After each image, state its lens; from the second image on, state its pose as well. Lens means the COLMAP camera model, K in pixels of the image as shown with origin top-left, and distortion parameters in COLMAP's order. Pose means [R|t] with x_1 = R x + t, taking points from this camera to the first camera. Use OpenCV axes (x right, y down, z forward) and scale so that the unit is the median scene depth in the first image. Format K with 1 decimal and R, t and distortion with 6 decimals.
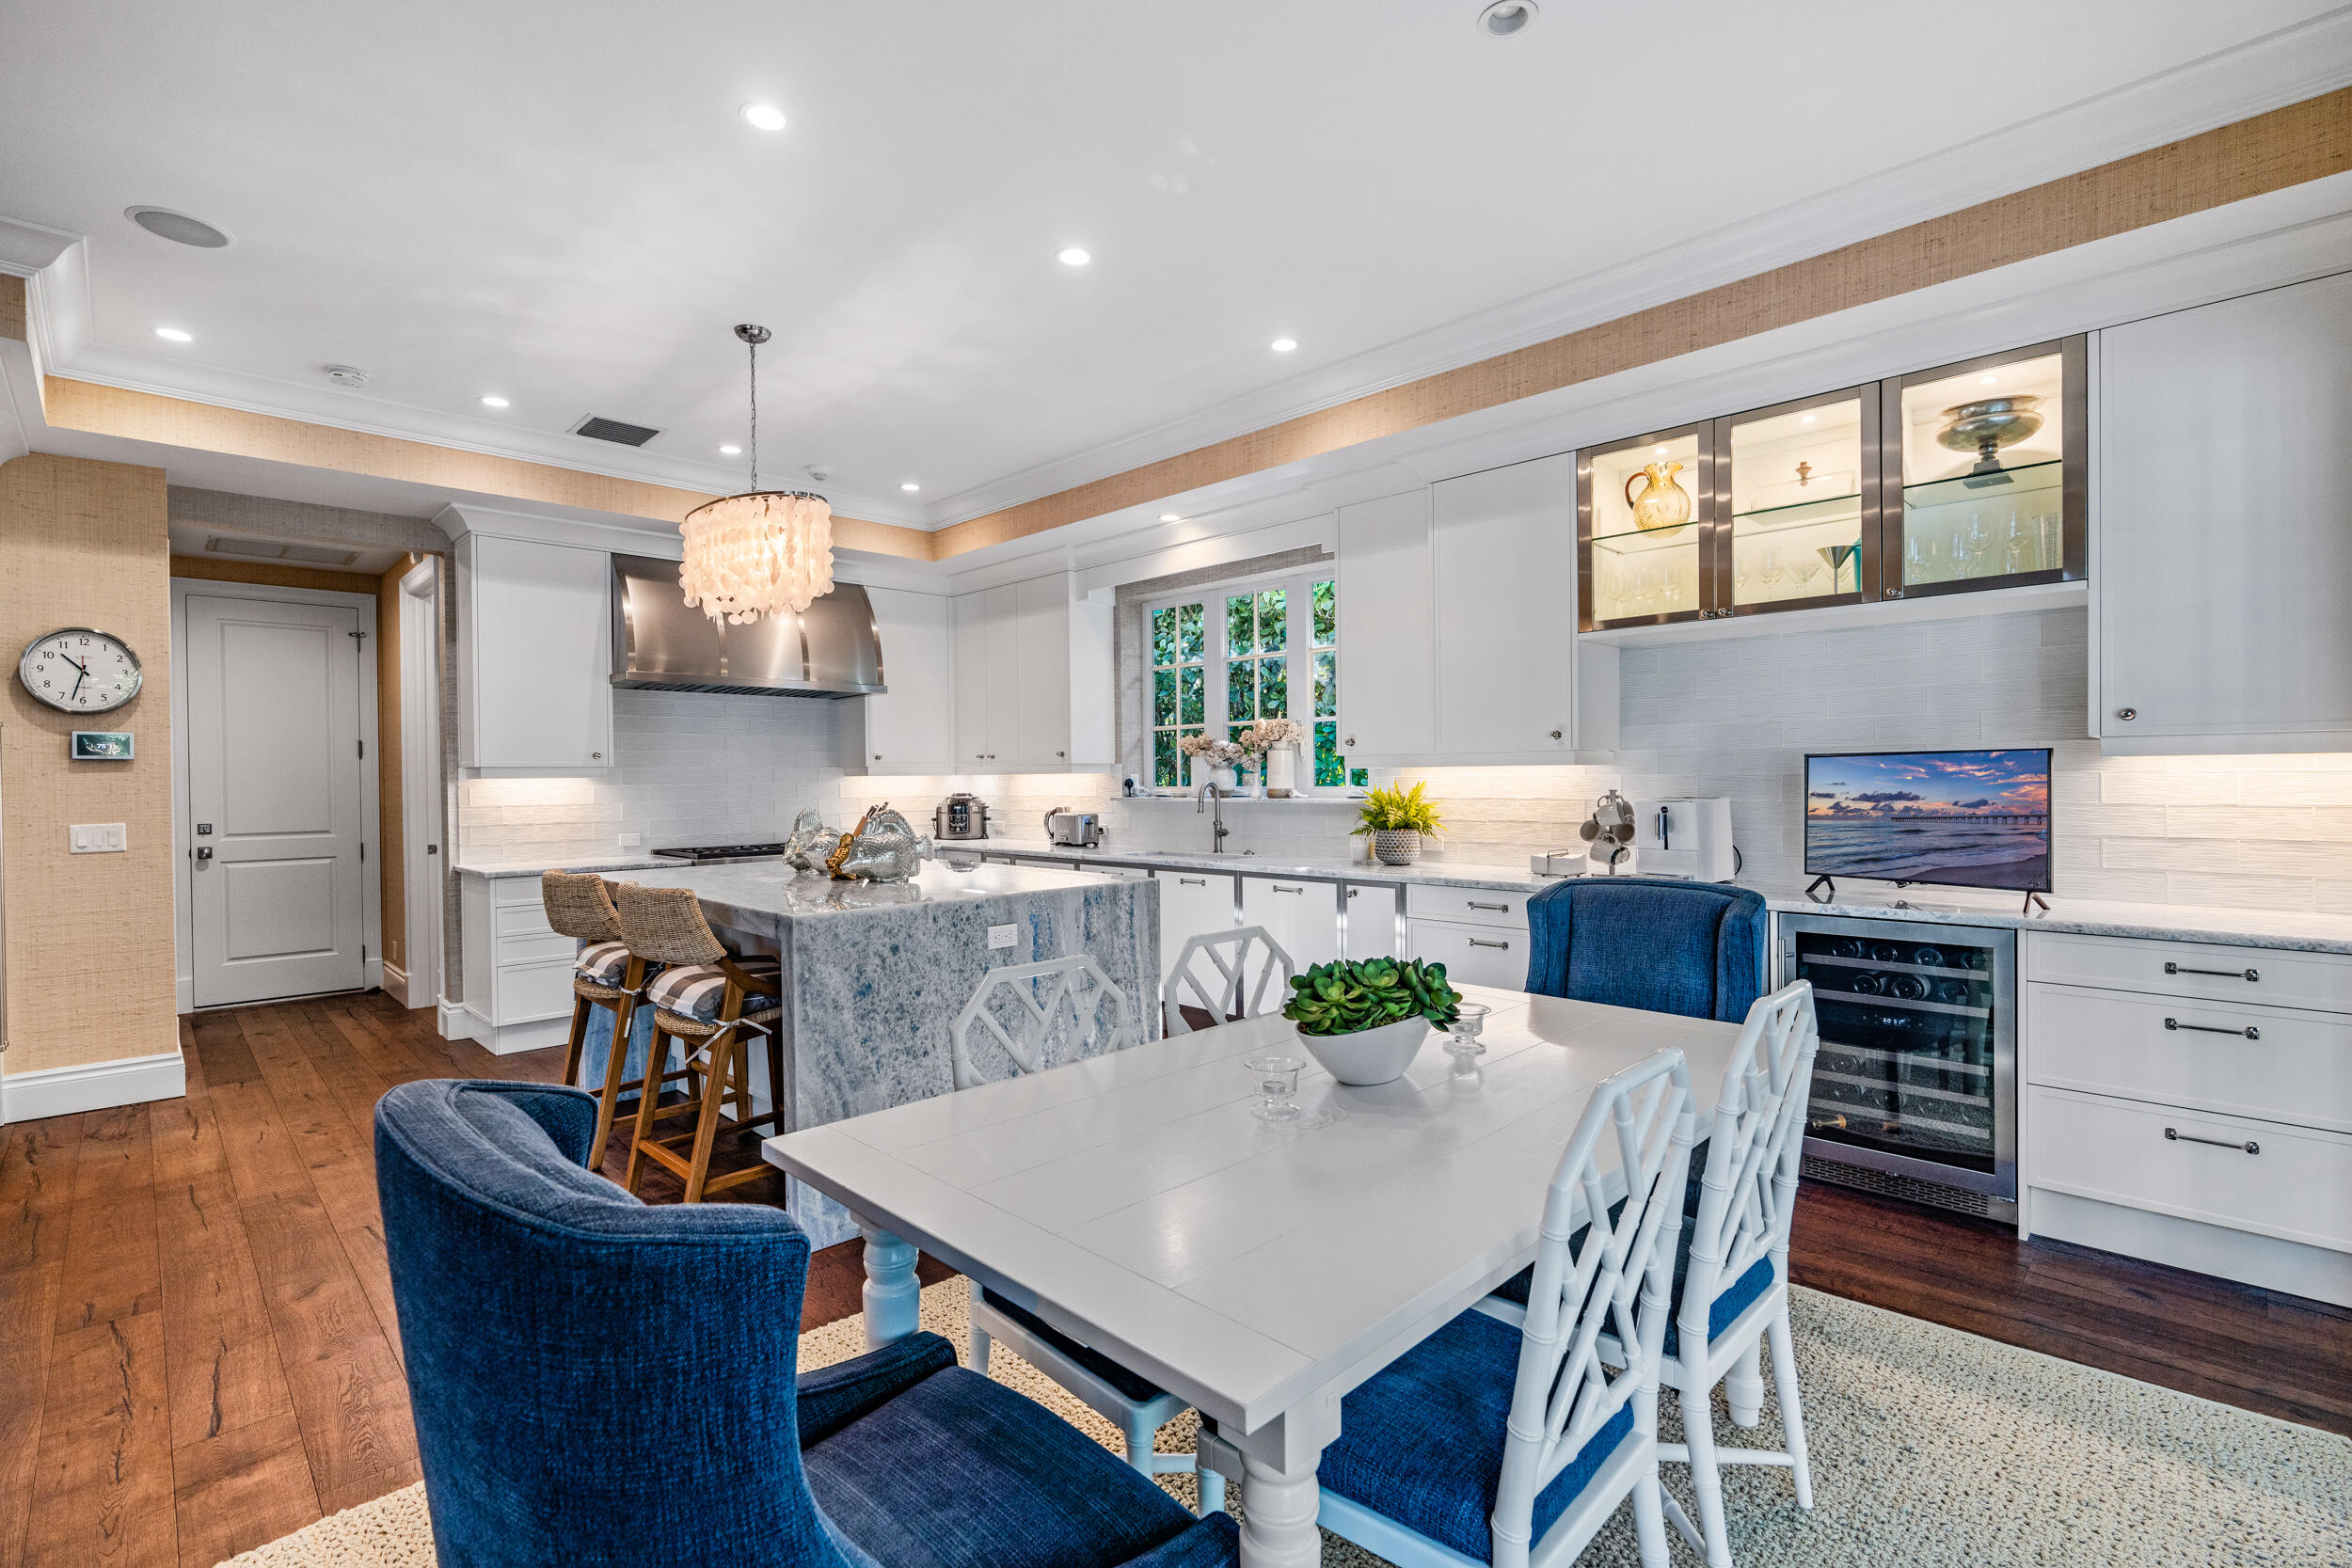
lens RADIAL K [[1064.2, 0, 1171.0], [0, 1064.2, 784.3], [0, 0, 1]] dist [-0.021956, 0.010033]
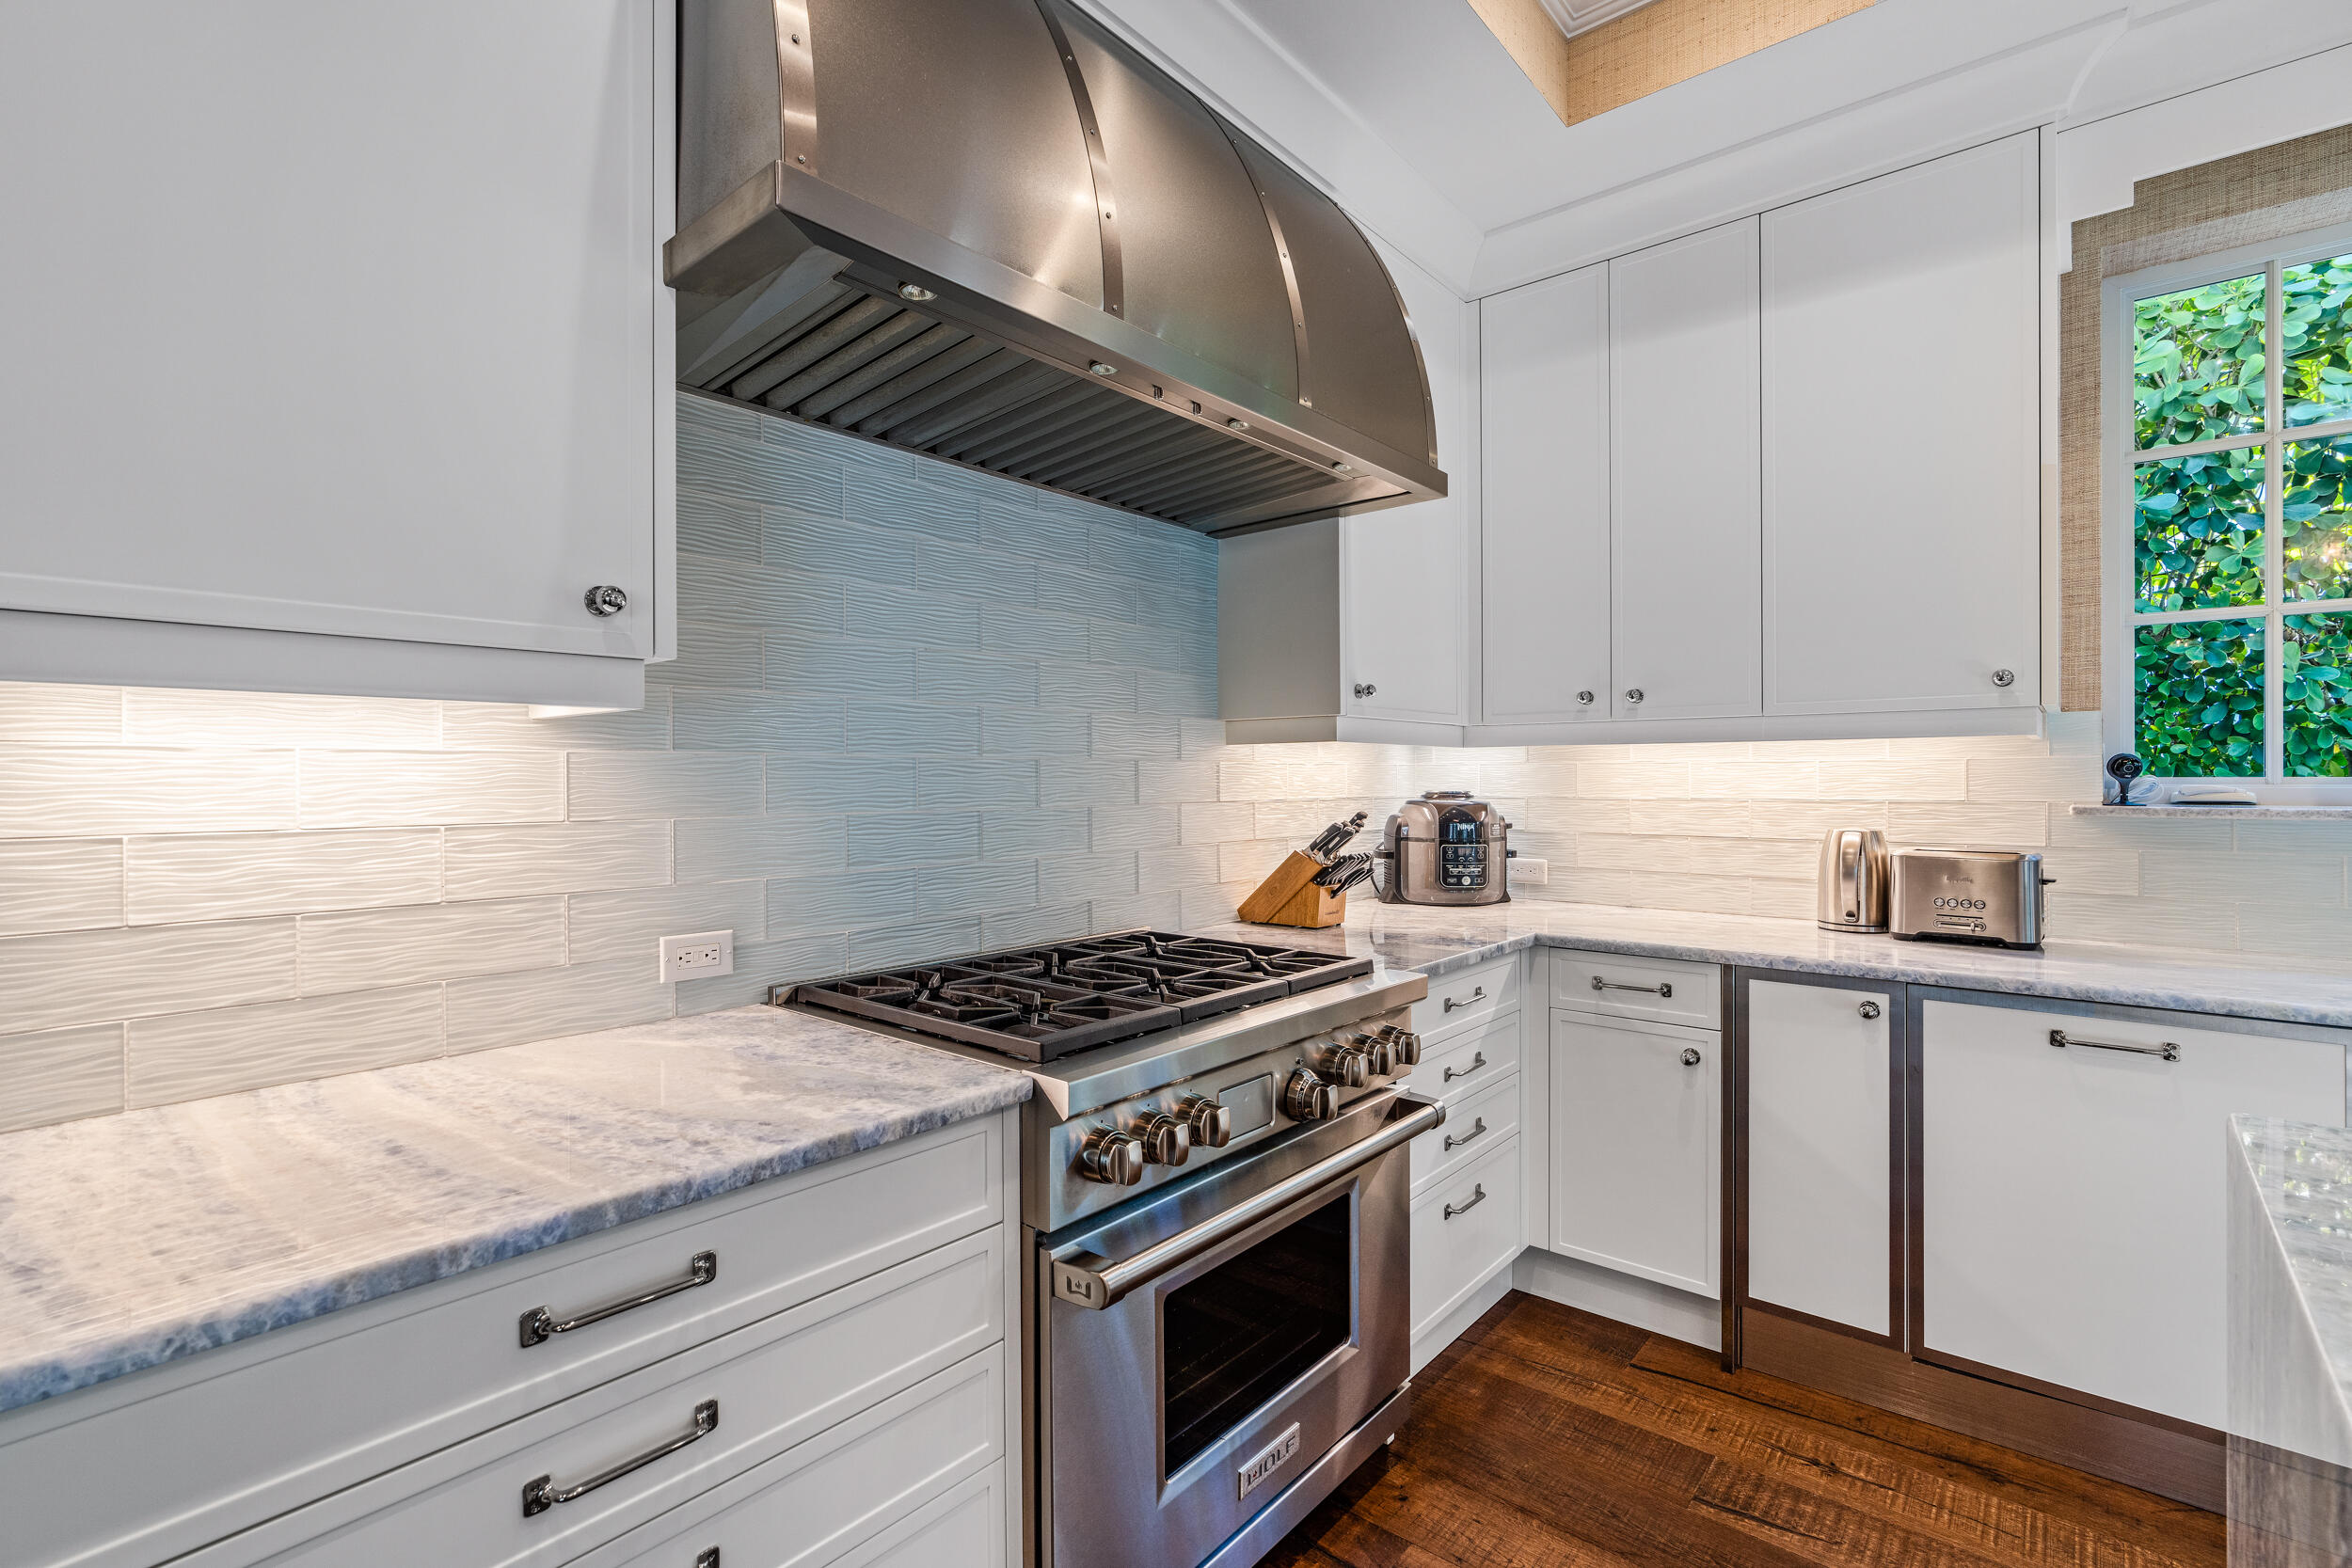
lens RADIAL K [[1064.2, 0, 1171.0], [0, 1064.2, 784.3], [0, 0, 1]] dist [-0.021956, 0.010033]
pose [[0.996901, 0.008457, 0.078208, -0.552710], [-0.008349, 0.999964, -0.001711, 0.011540], [-0.078219, 0.001052, 0.996936, 0.966963]]
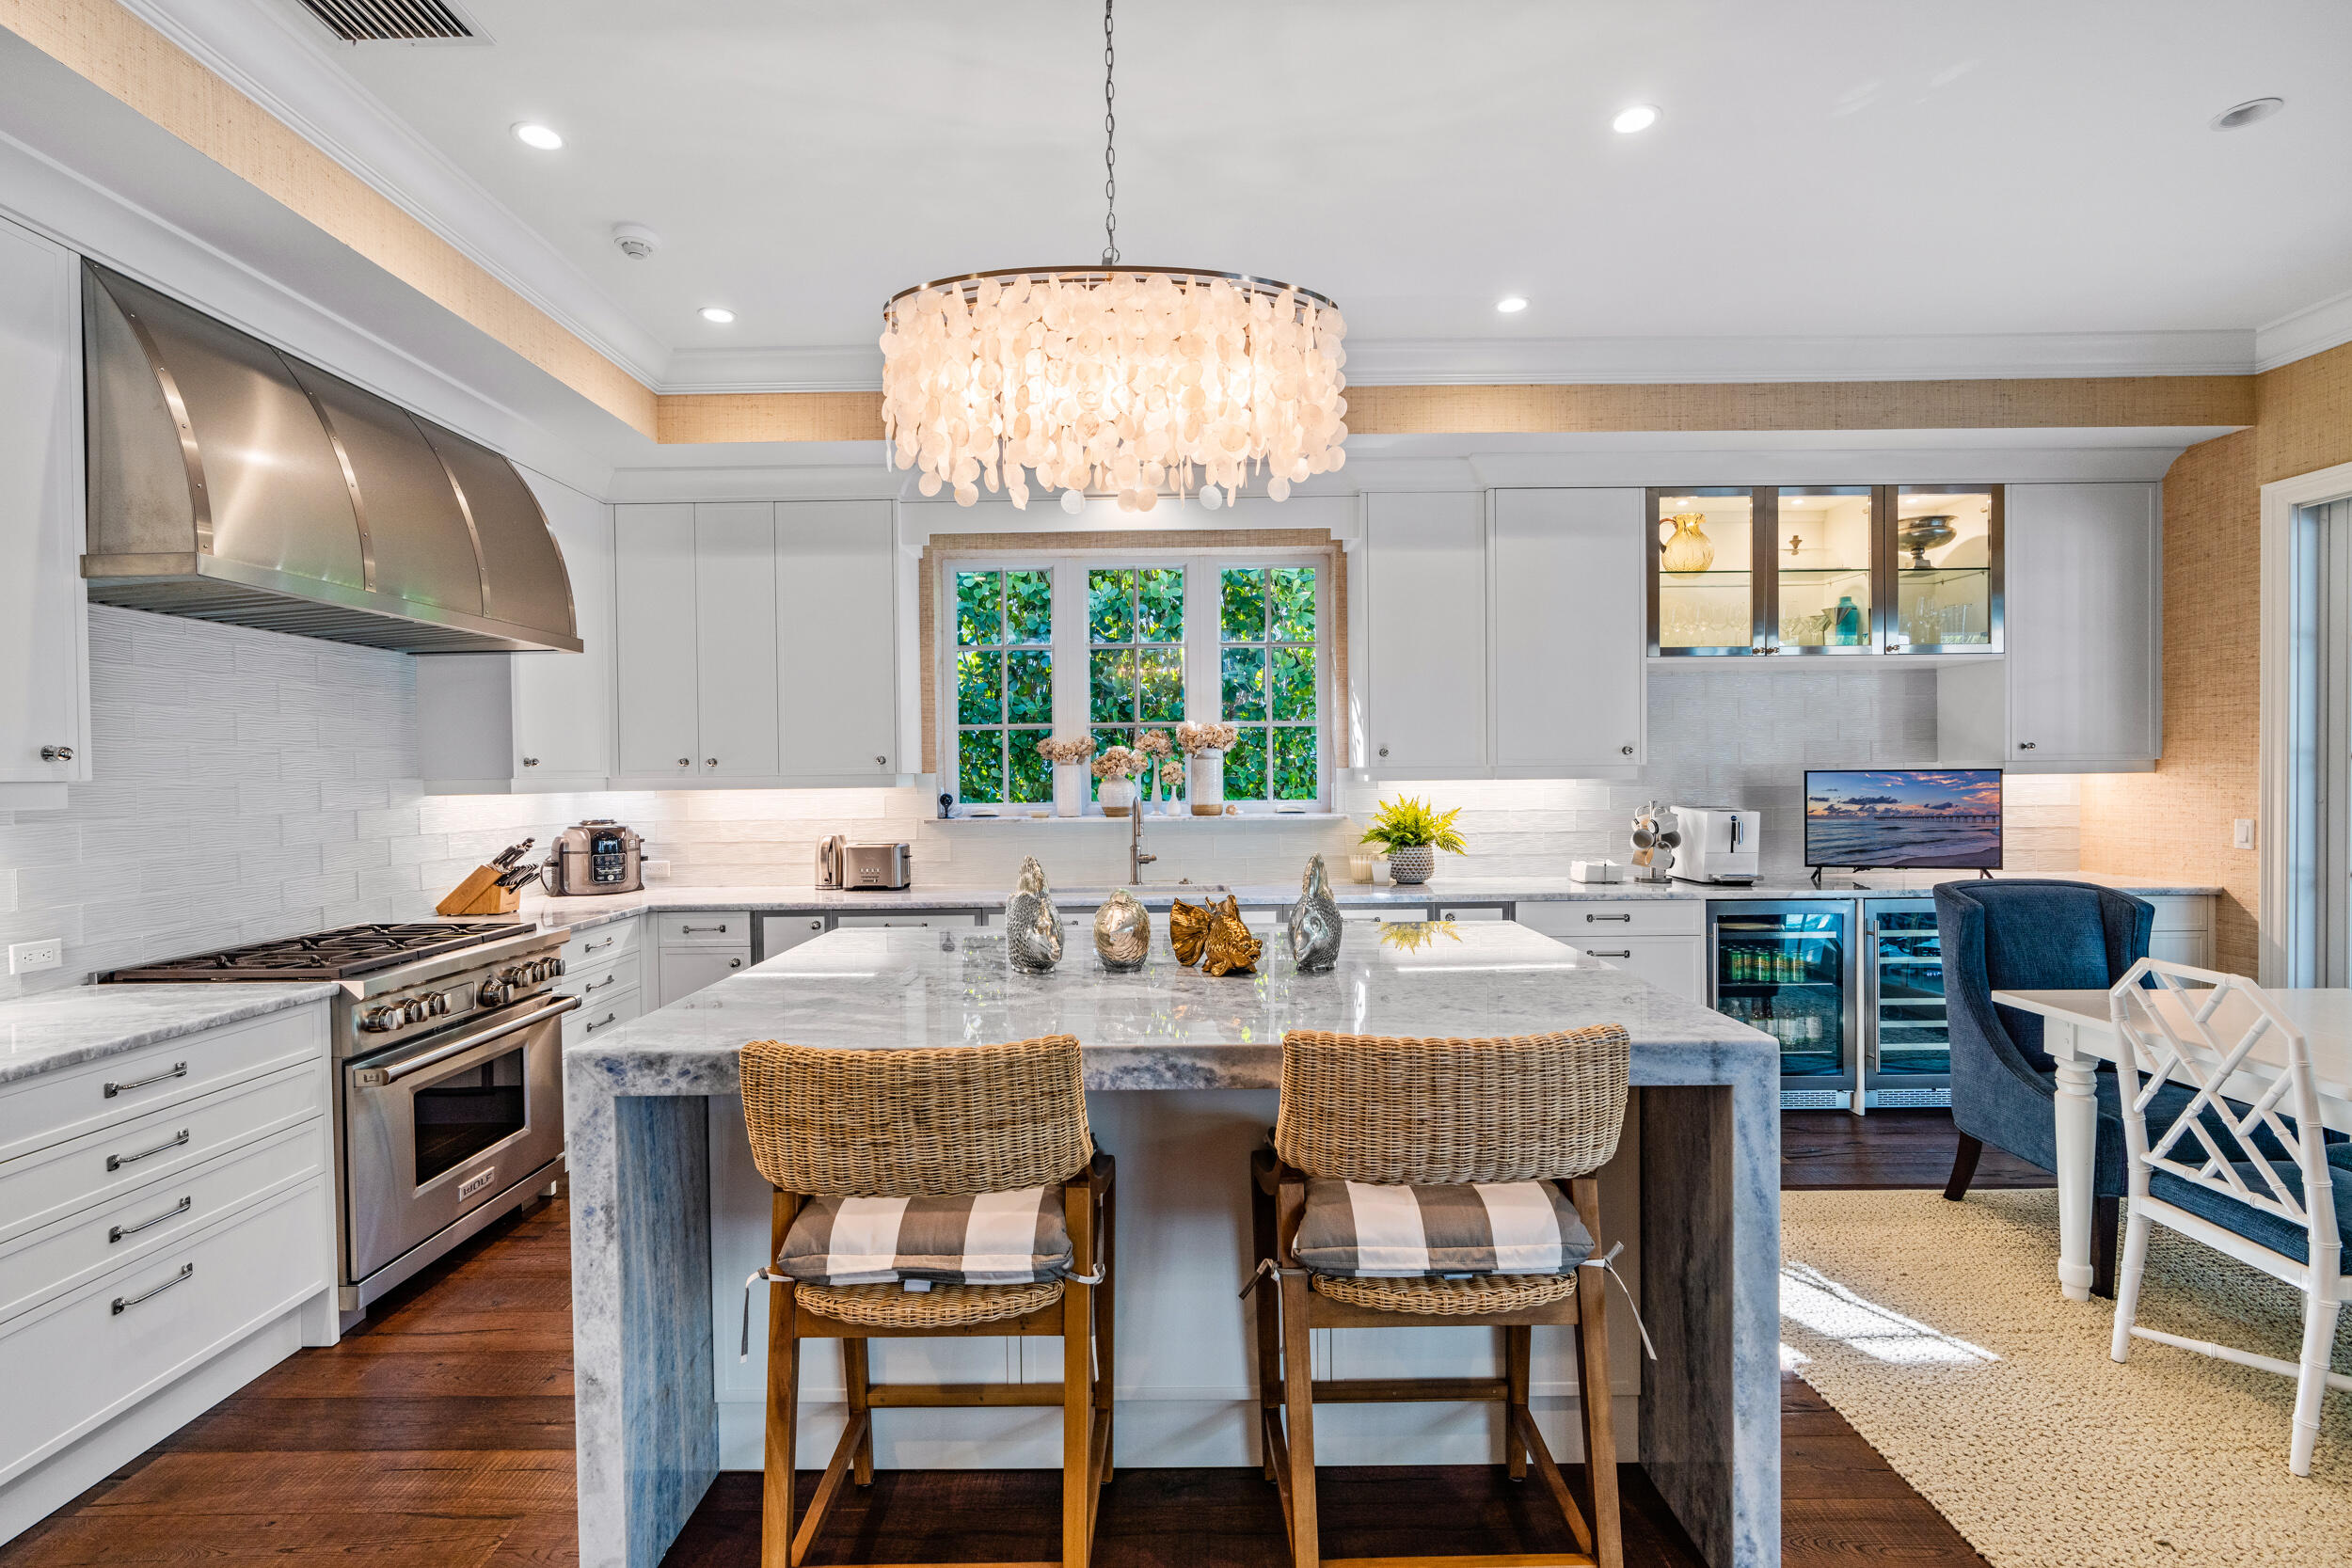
lens RADIAL K [[1064.2, 0, 1171.0], [0, 1064.2, 784.3], [0, 0, 1]] dist [-0.021956, 0.010033]
pose [[0.707823, -0.005752, 0.706367, -0.651757], [0.008824, 0.999961, -0.000699, -0.014671], [-0.706335, 0.006728, 0.707846, 0.521707]]
